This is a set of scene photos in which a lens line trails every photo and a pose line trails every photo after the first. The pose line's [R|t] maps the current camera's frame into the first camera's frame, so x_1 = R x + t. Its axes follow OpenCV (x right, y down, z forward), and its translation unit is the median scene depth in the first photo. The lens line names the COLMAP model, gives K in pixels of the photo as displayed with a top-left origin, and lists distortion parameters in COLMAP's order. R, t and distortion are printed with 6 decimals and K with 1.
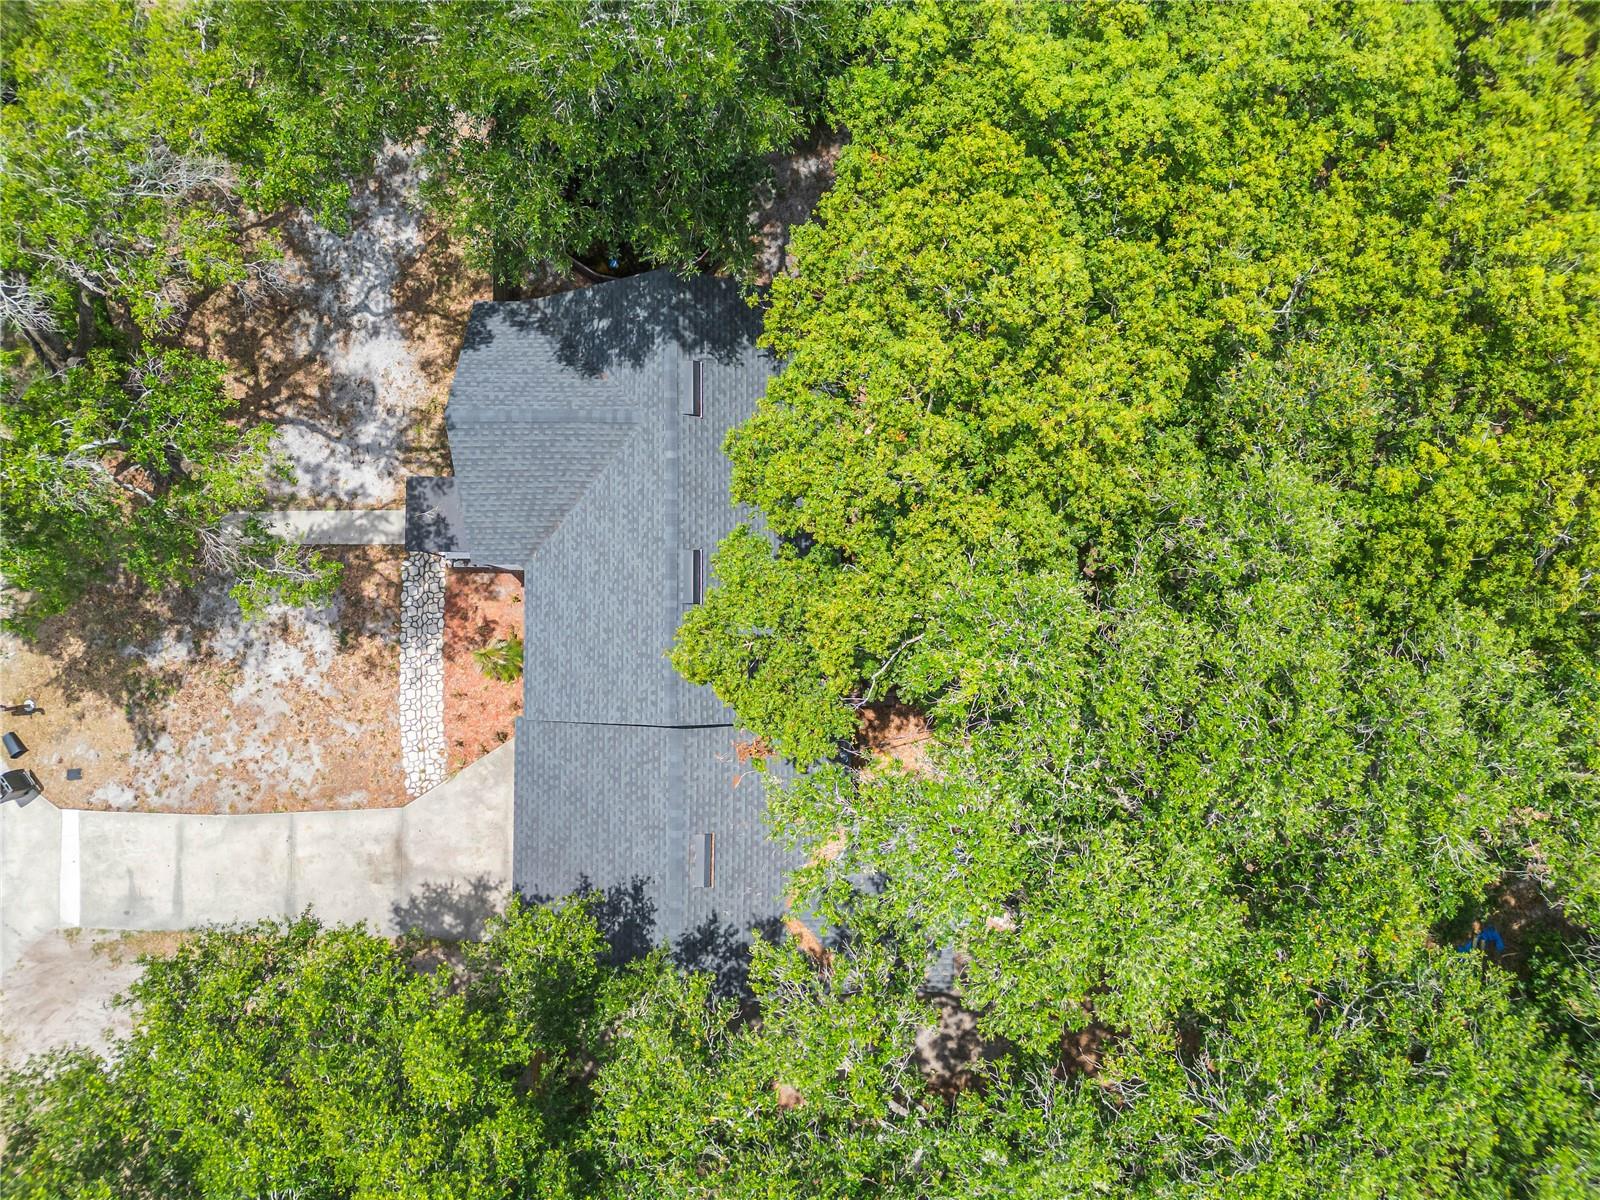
lens RADIAL K [[1122.2, 0, 800.0], [0, 1122.2, 600.0], [0, 0, 1]] dist [0.017335, -0.006463]
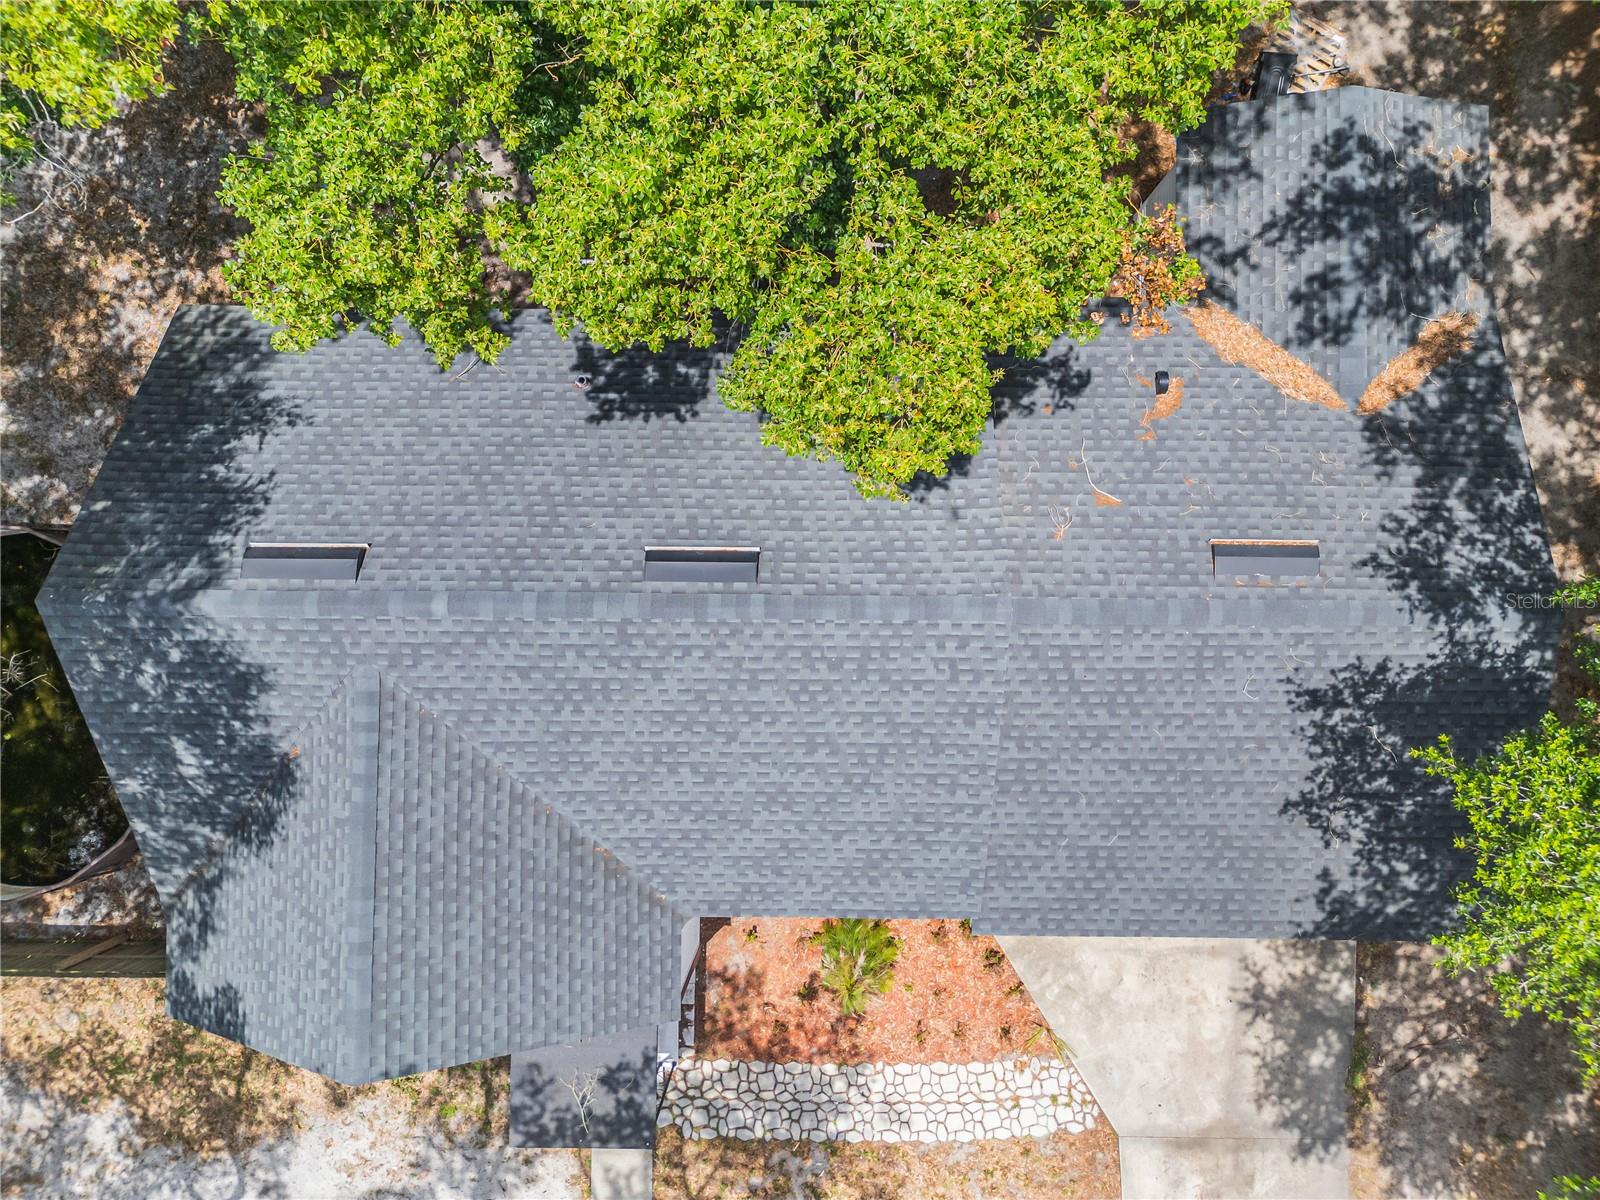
lens RADIAL K [[1118.9, 0, 800.0], [0, 1118.9, 600.0], [0, 0, 1]] dist [0.035072, -0.000603]
pose [[0.004818, -0.999143, 0.041118, -0.108816], [0.999657, 0.005871, 0.025527, 0.007981], [-0.025746, 0.040981, 0.998828, 0.430667]]
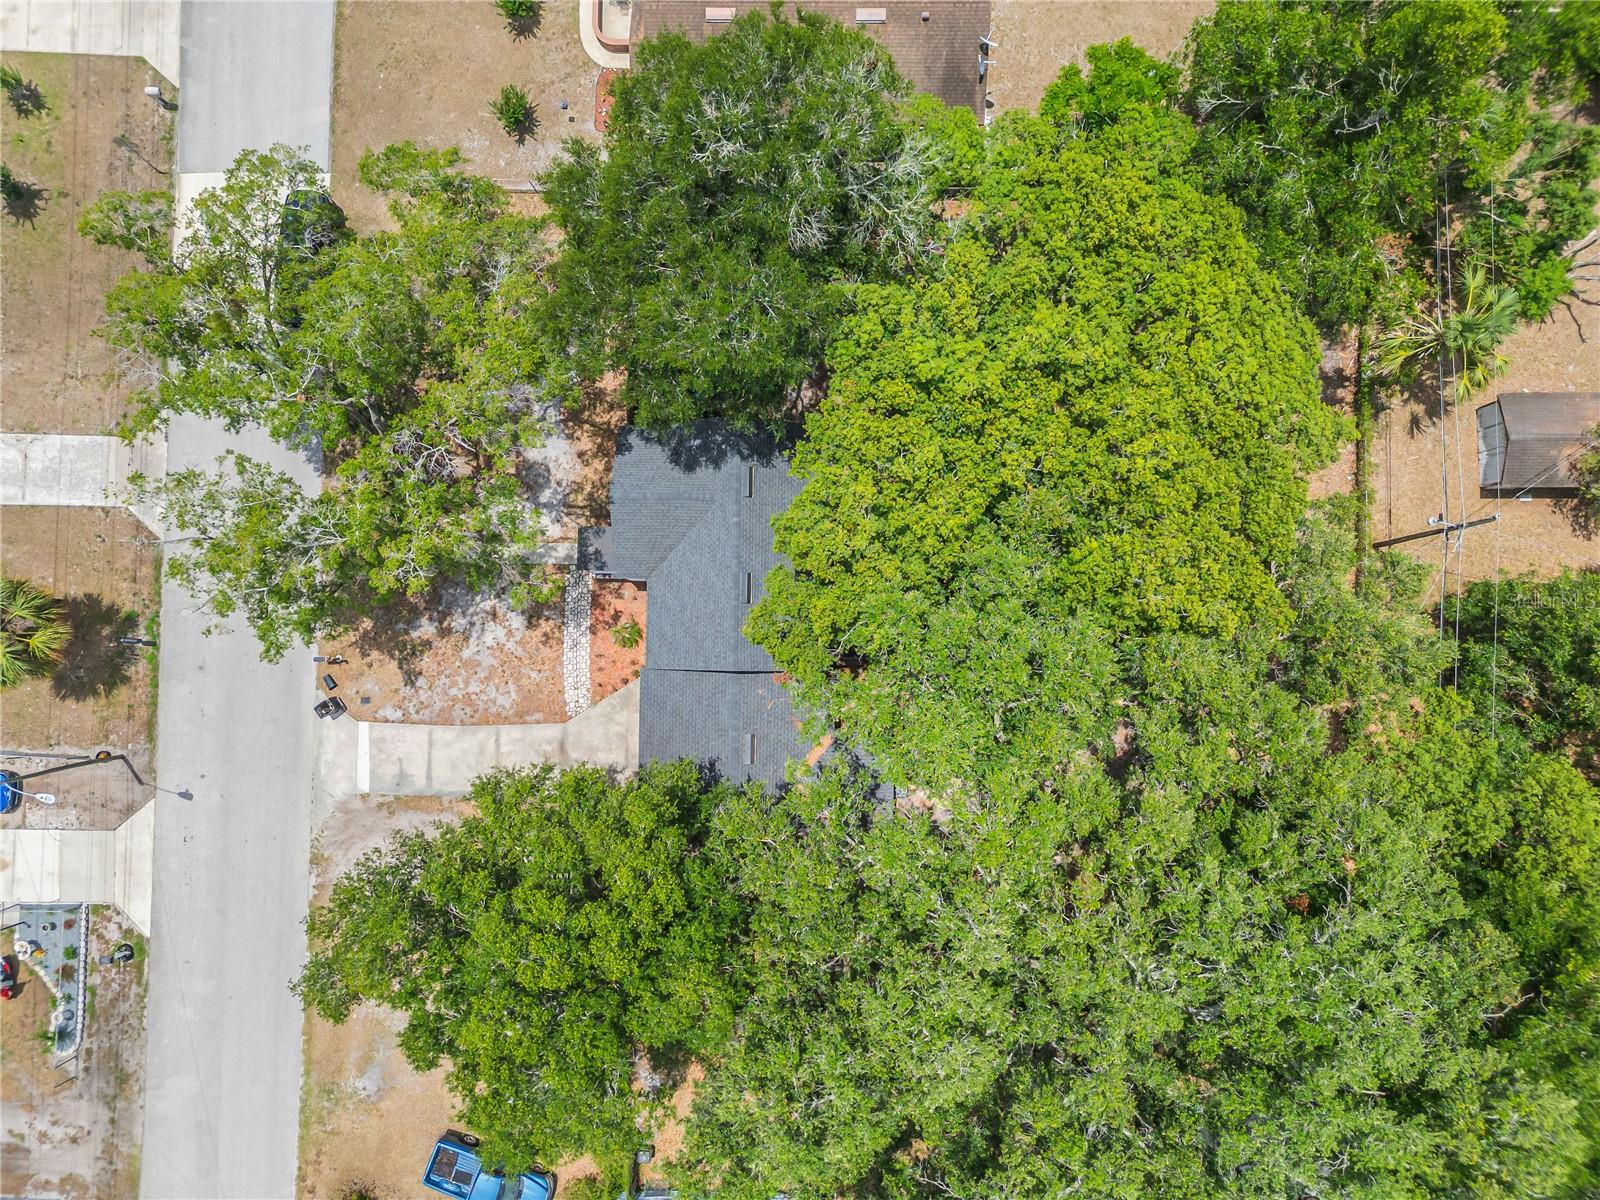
lens RADIAL K [[1118.9, 0, 800.0], [0, 1118.9, 600.0], [0, 0, 1]] dist [0.035072, -0.000603]
pose [[0.999893, 0.014481, -0.001818, -0.006502], [-0.014479, 0.999895, 0.000827, -0.003343], [0.001830, -0.000800, 0.999998, -0.657894]]
